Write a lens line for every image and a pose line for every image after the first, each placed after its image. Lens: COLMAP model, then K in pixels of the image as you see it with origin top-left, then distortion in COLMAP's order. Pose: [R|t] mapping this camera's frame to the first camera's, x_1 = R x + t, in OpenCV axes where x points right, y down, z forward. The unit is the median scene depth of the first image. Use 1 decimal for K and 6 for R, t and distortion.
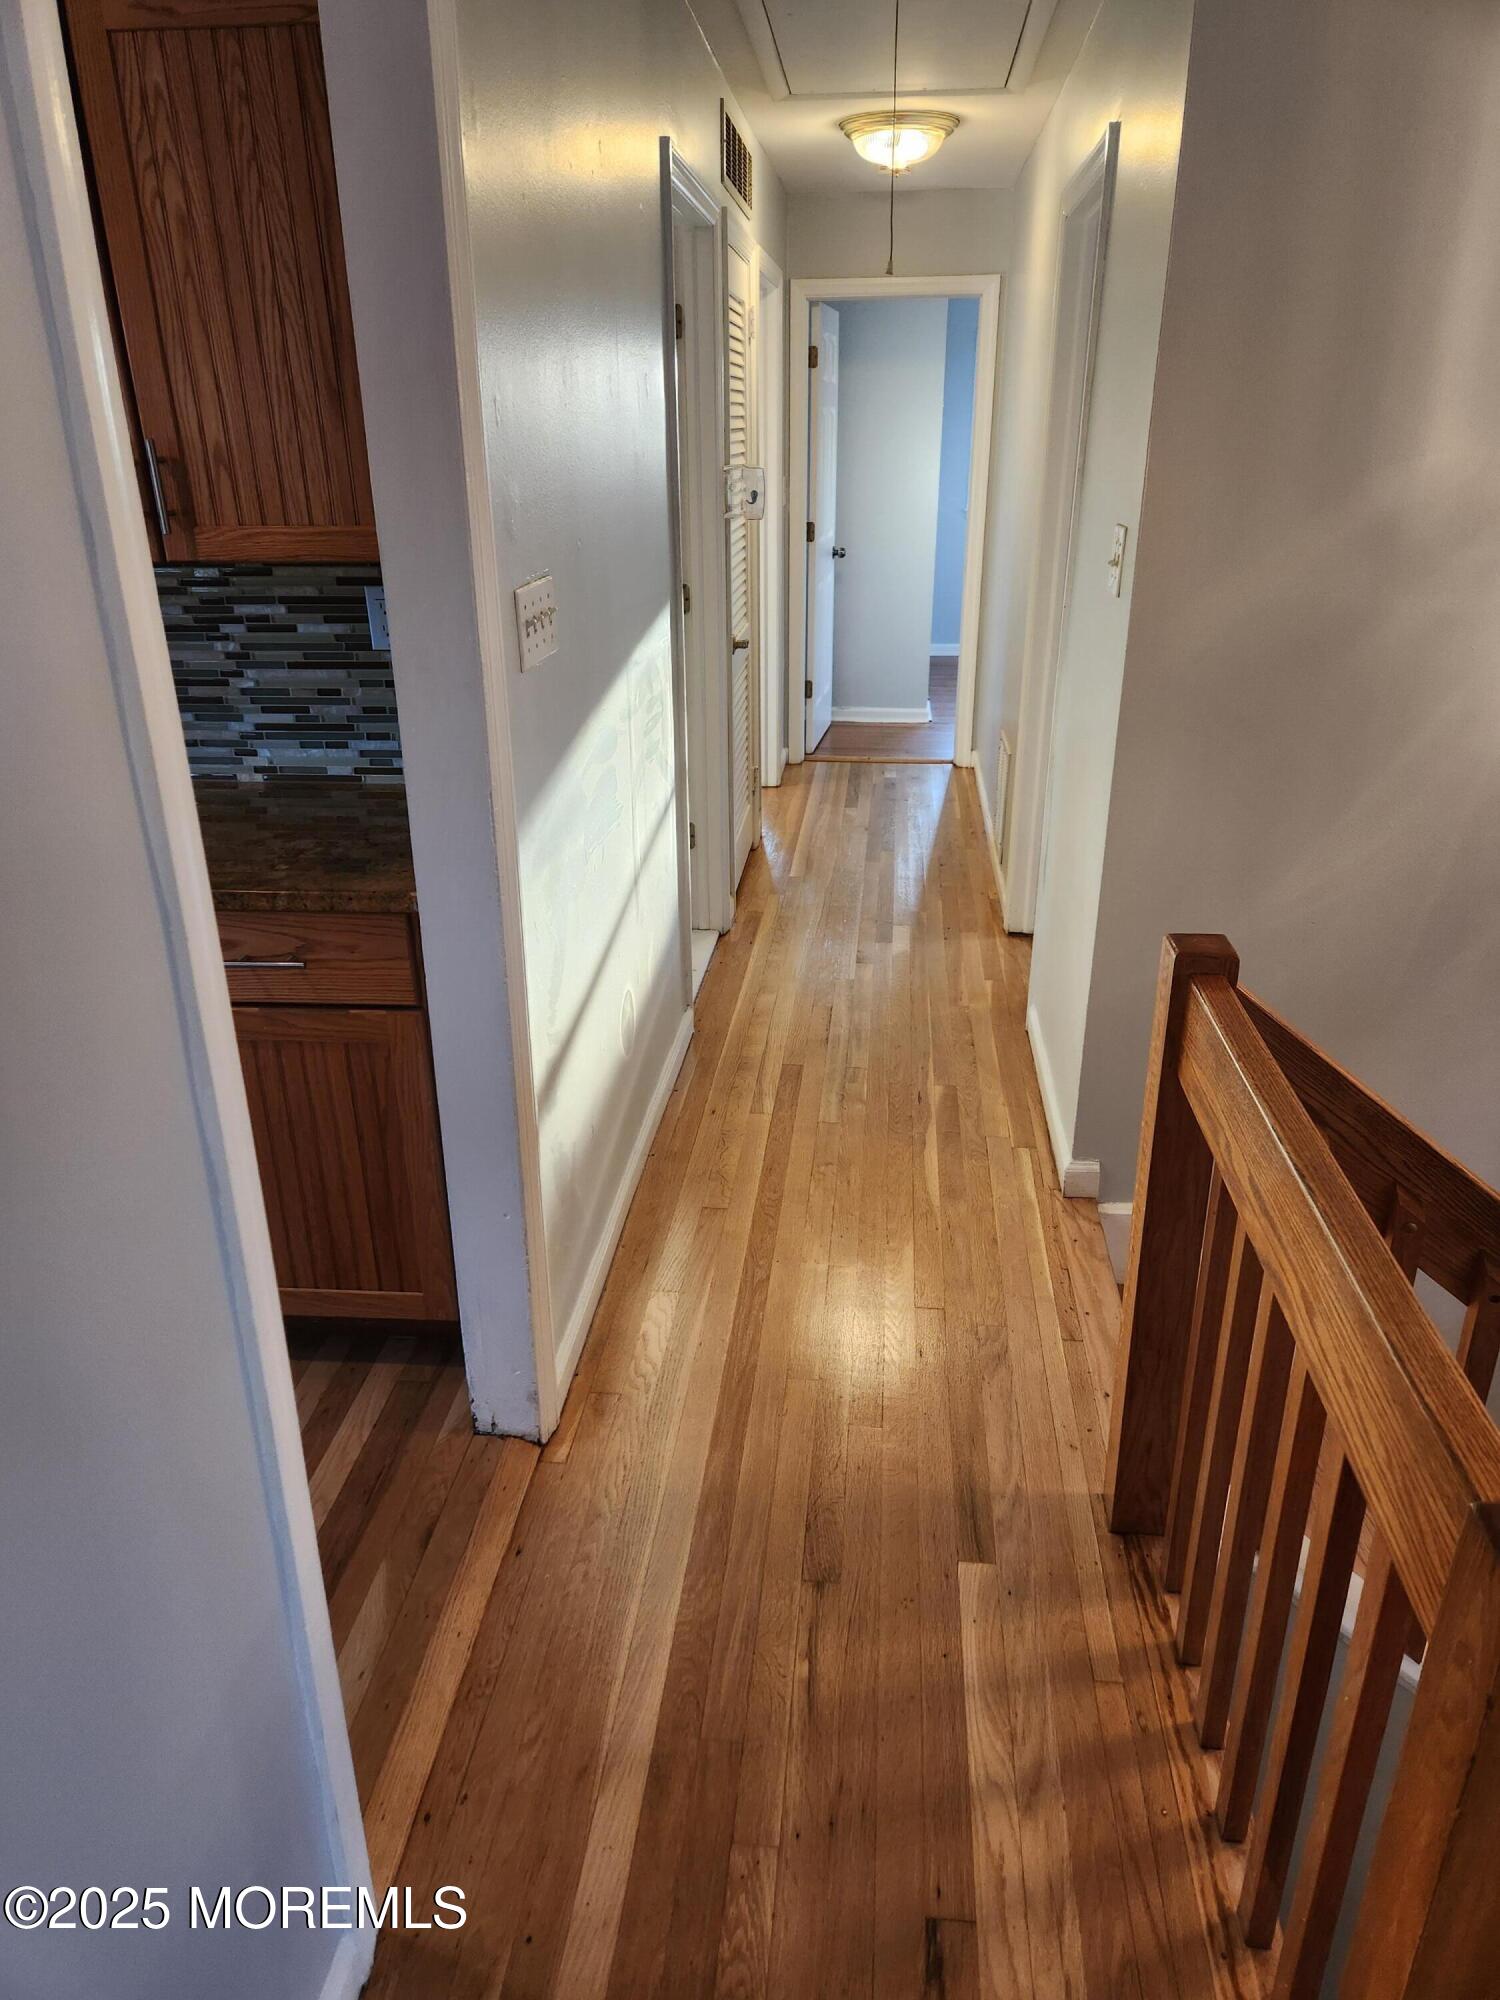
lens RADIAL K [[1336.1, 0, 745.0], [0, 1336.1, 1003.2], [0, 0, 1]] dist [0.082764, -0.065282]
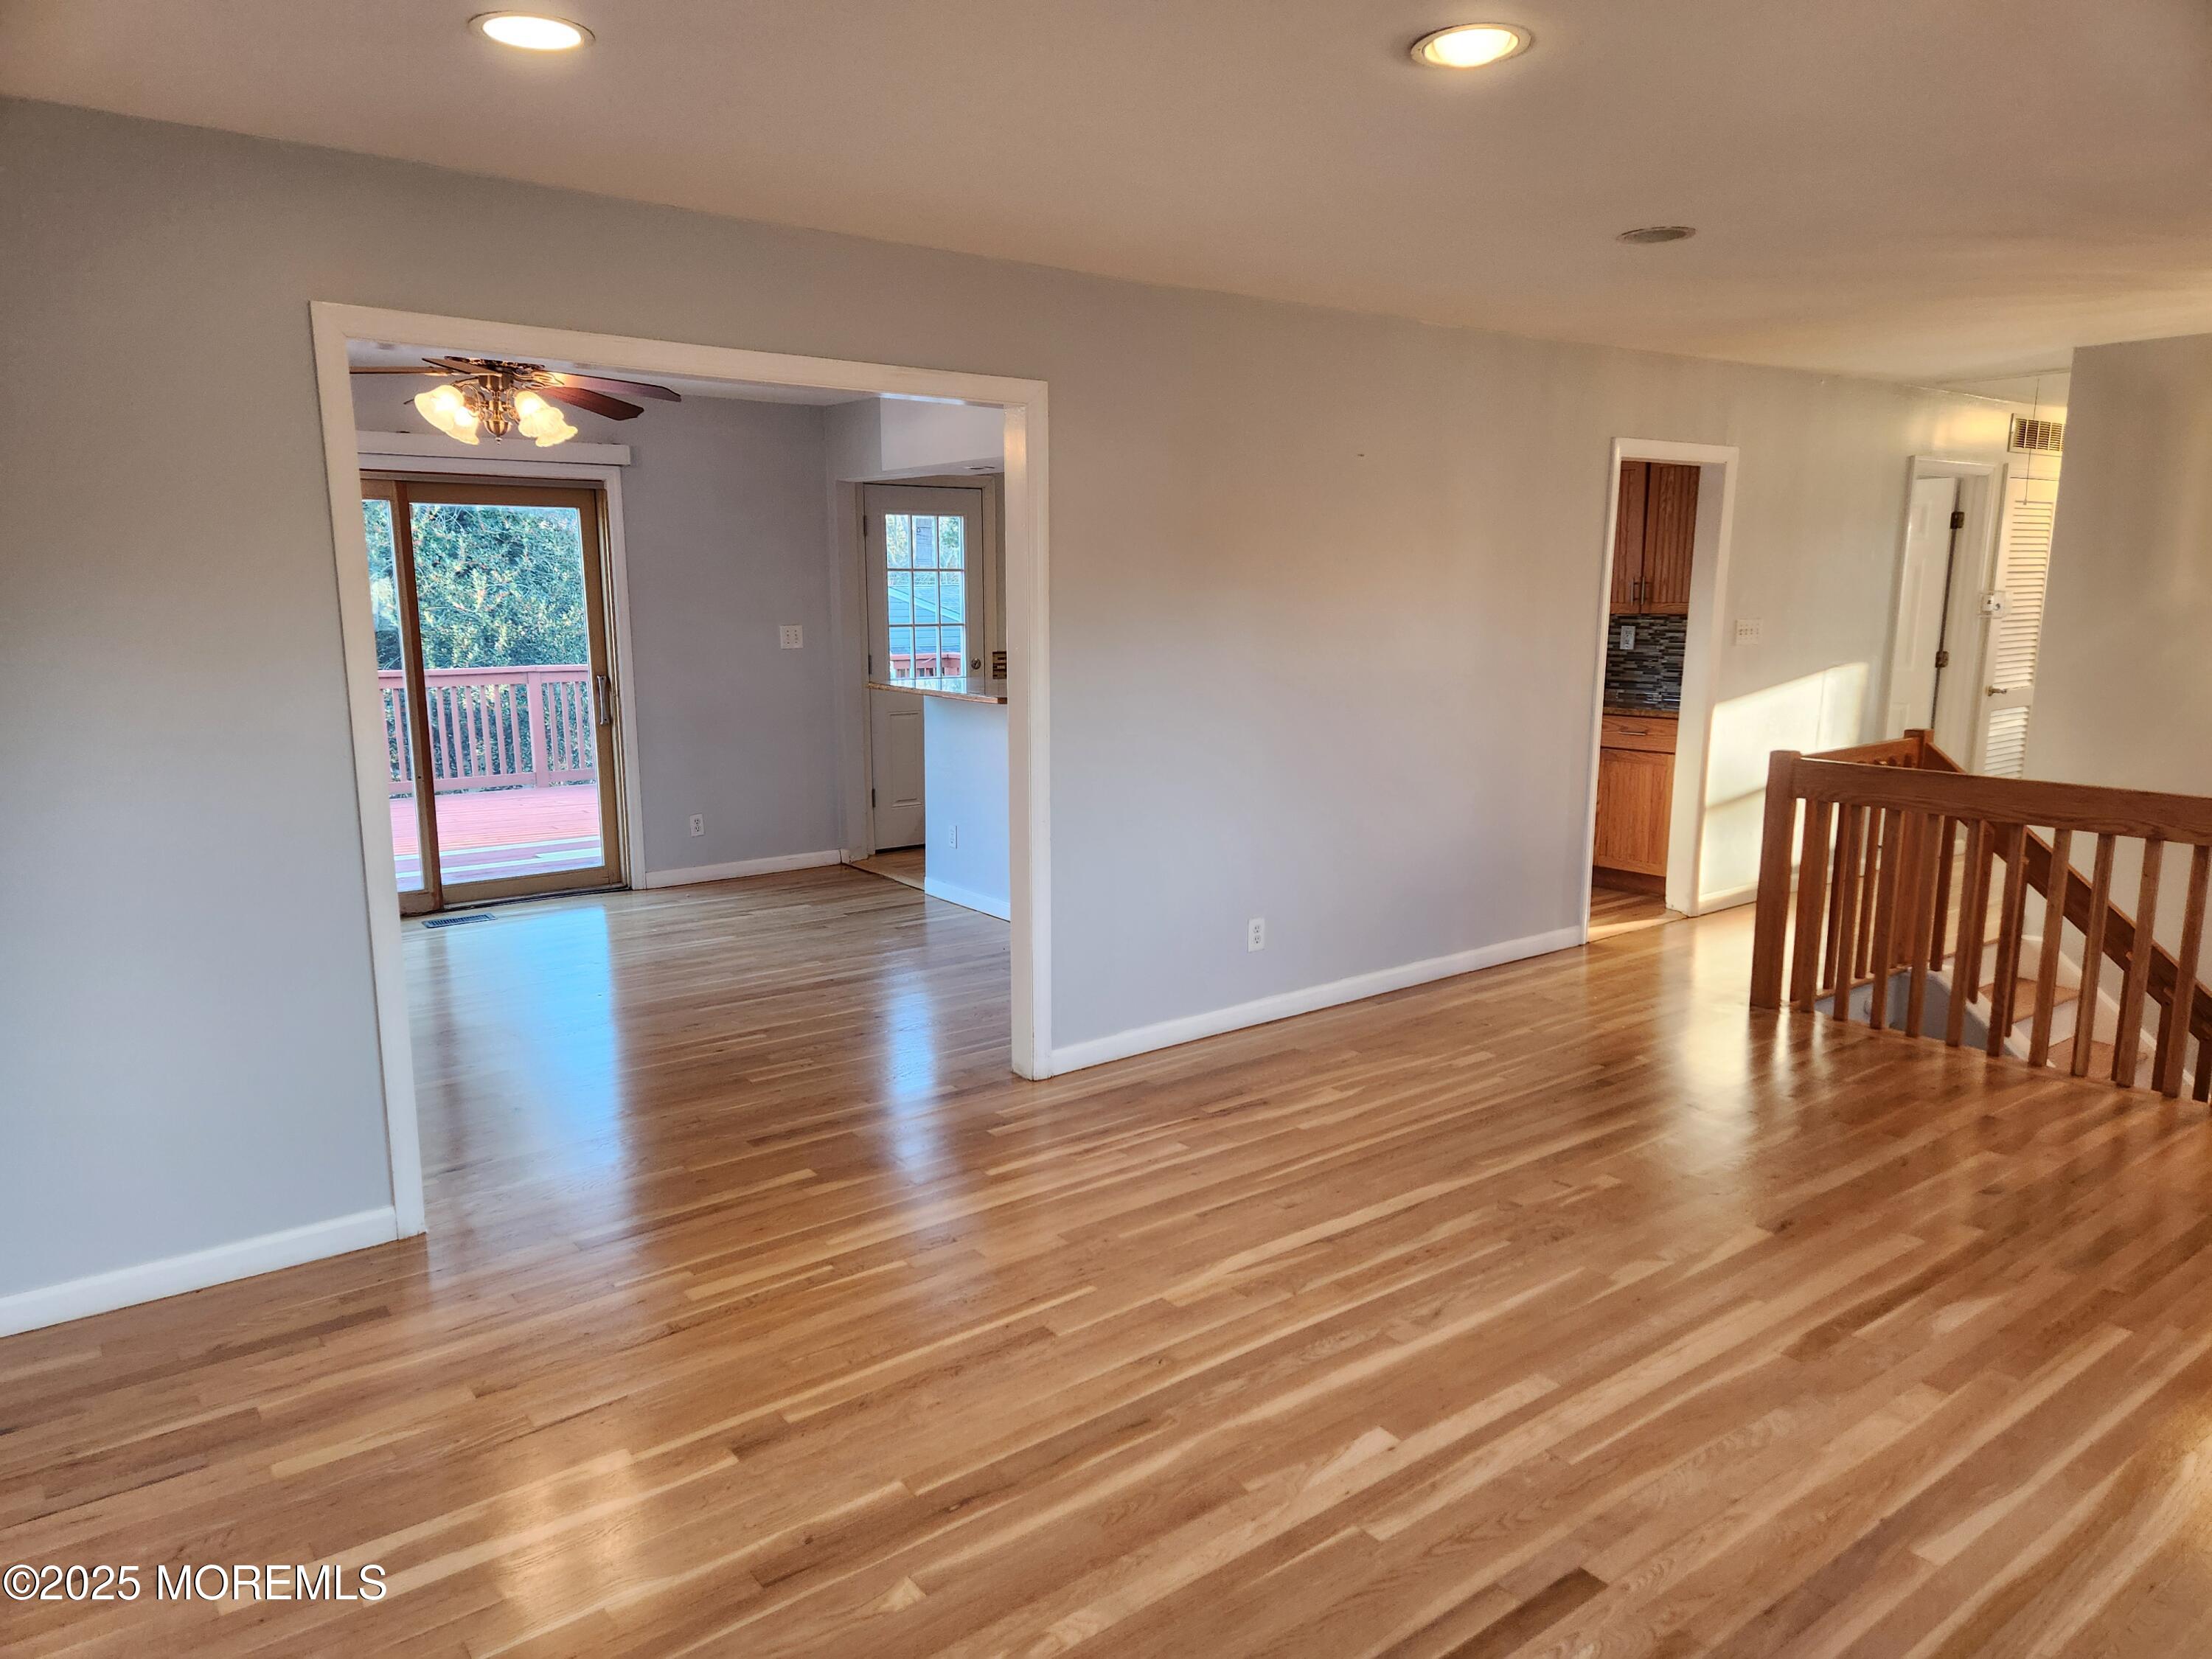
lens RADIAL K [[1466.7, 0, 1109.0], [0, 1466.7, 831.4], [0, 0, 1]] dist [0.083273, -0.067606]
pose [[0.684874, 0.135487, -0.715955, 1.044941], [-0.293082, 0.950798, -0.100431, 0.714141], [0.667121, 0.278616, 0.690885, -1.700381]]
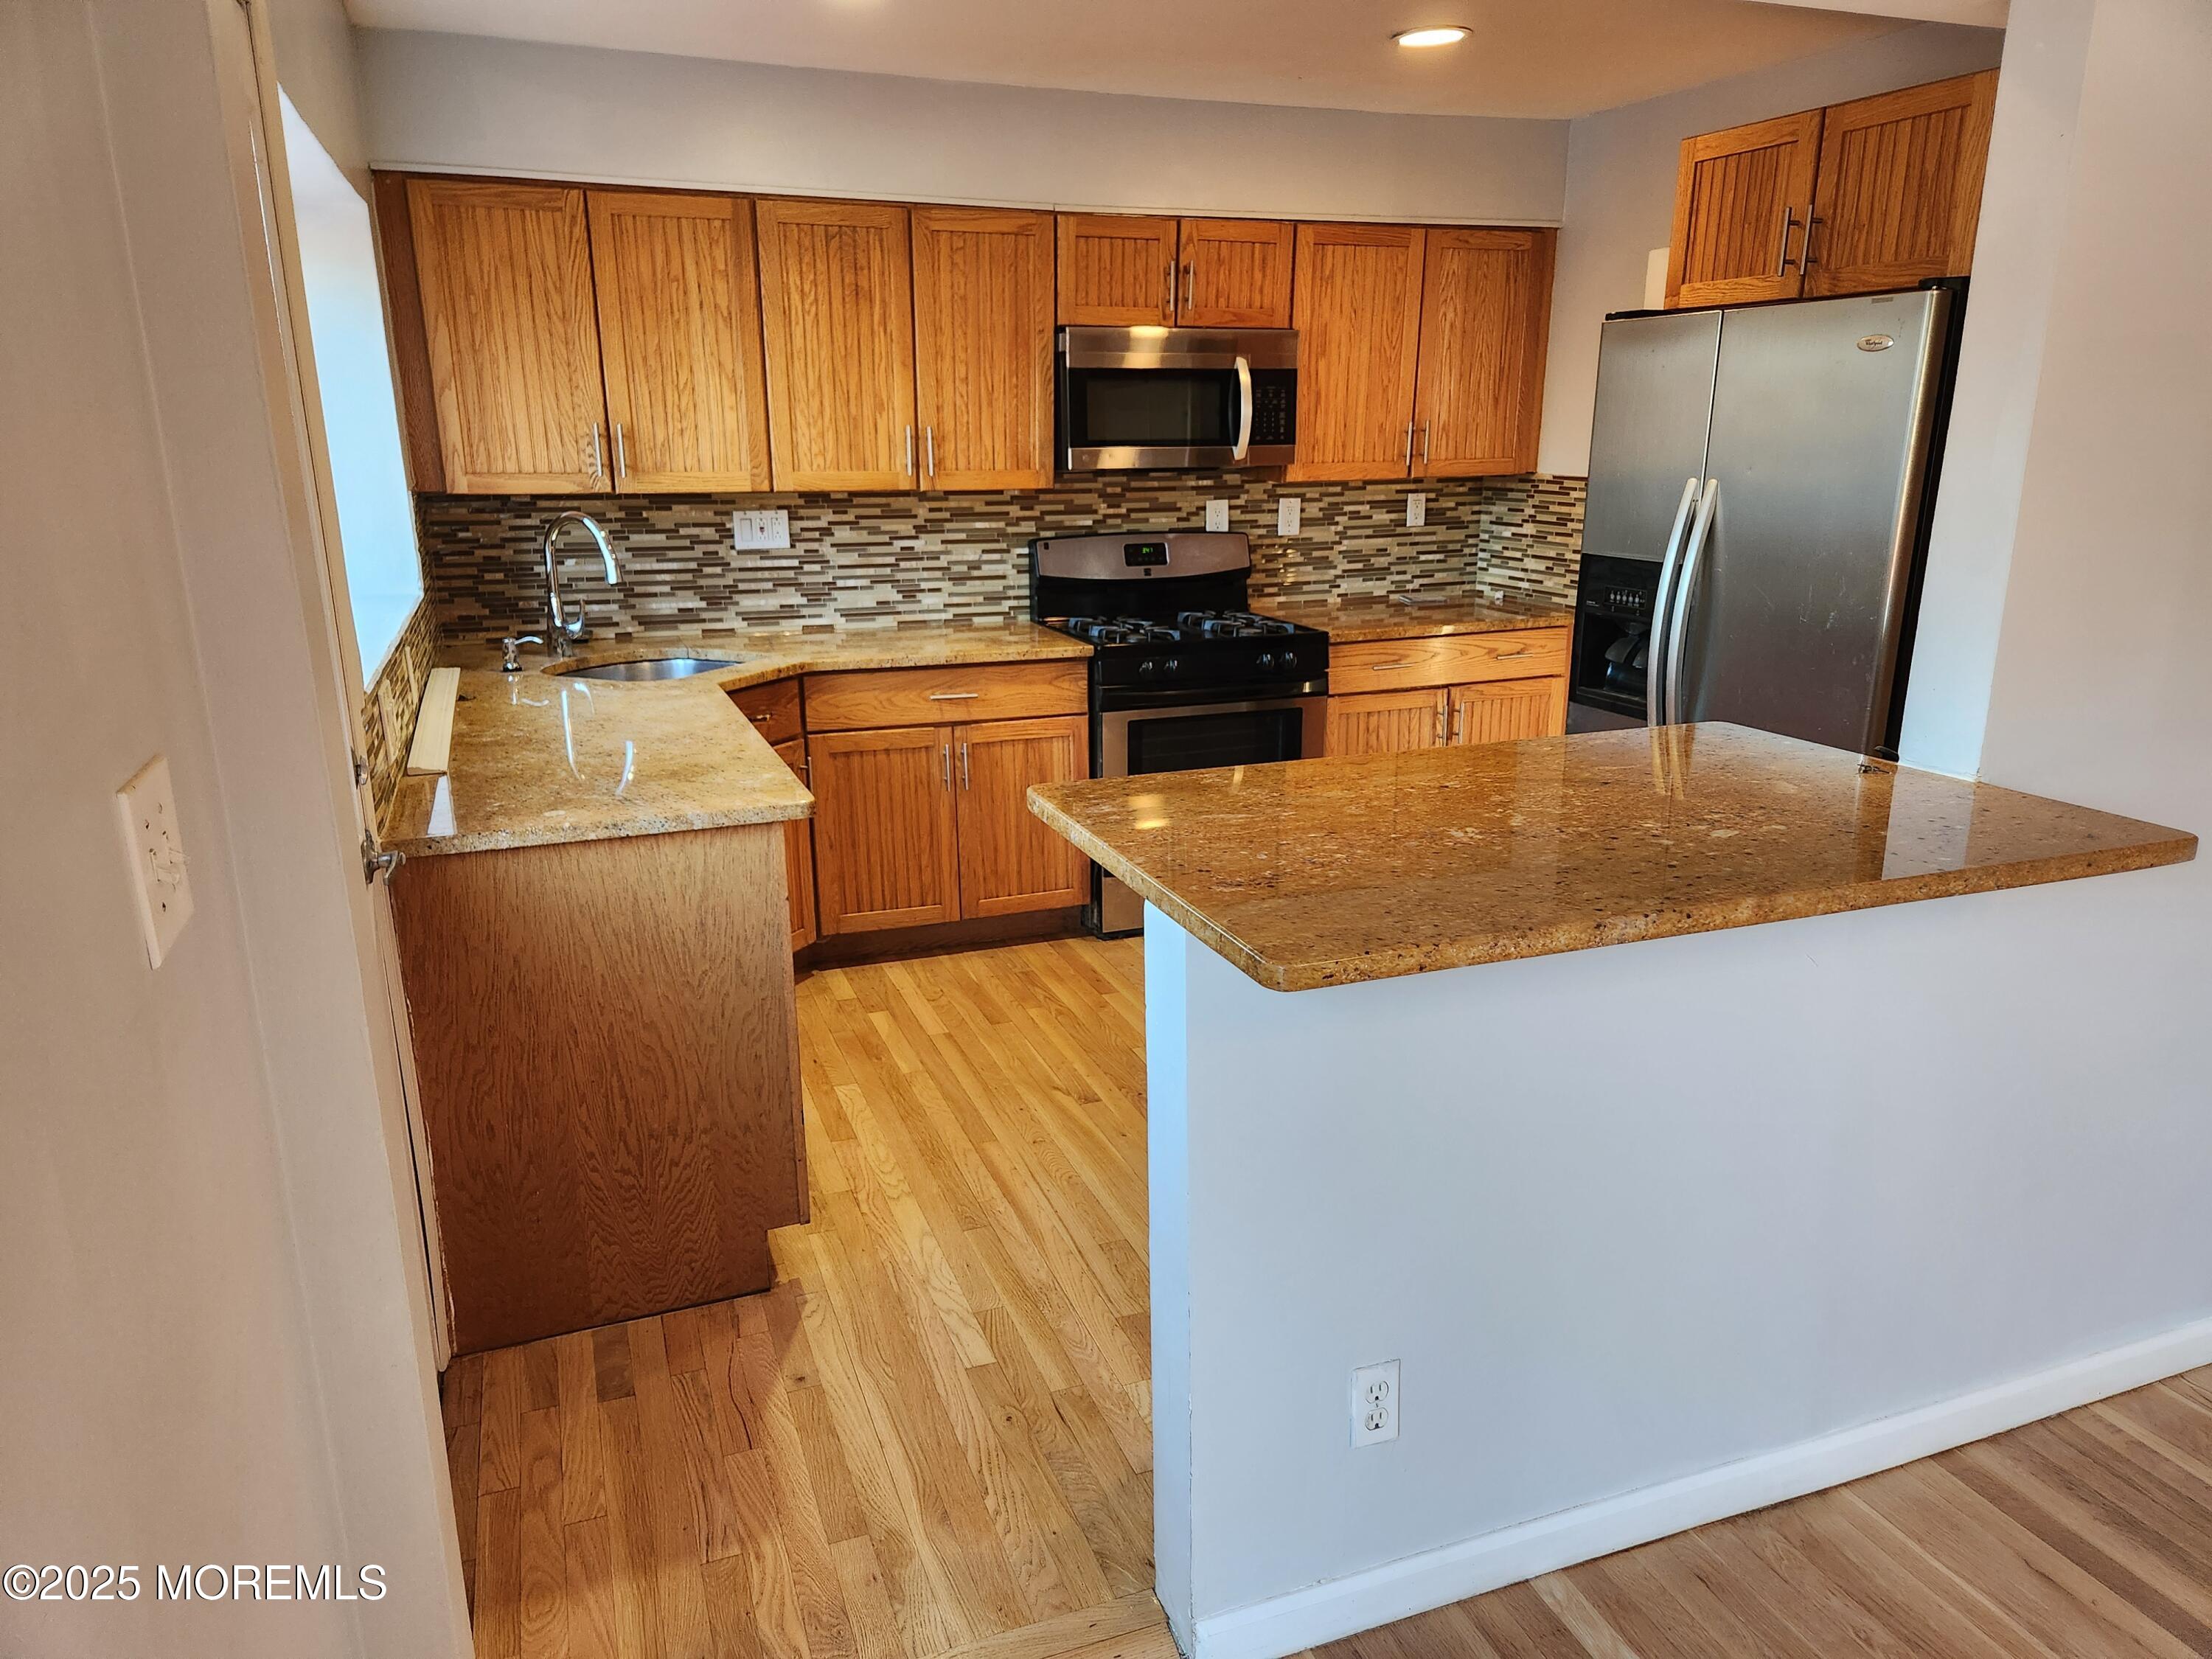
lens RADIAL K [[1488.0, 0, 1113.9], [0, 1488.0, 829.0], [0, 0, 1]] dist [0.079815, -0.055763]
pose [[0.892459, -0.109520, 0.437633, -1.591302], [0.169961, 0.980231, -0.101291, 0.295148], [-0.417889, 0.164779, 0.893430, -0.631645]]
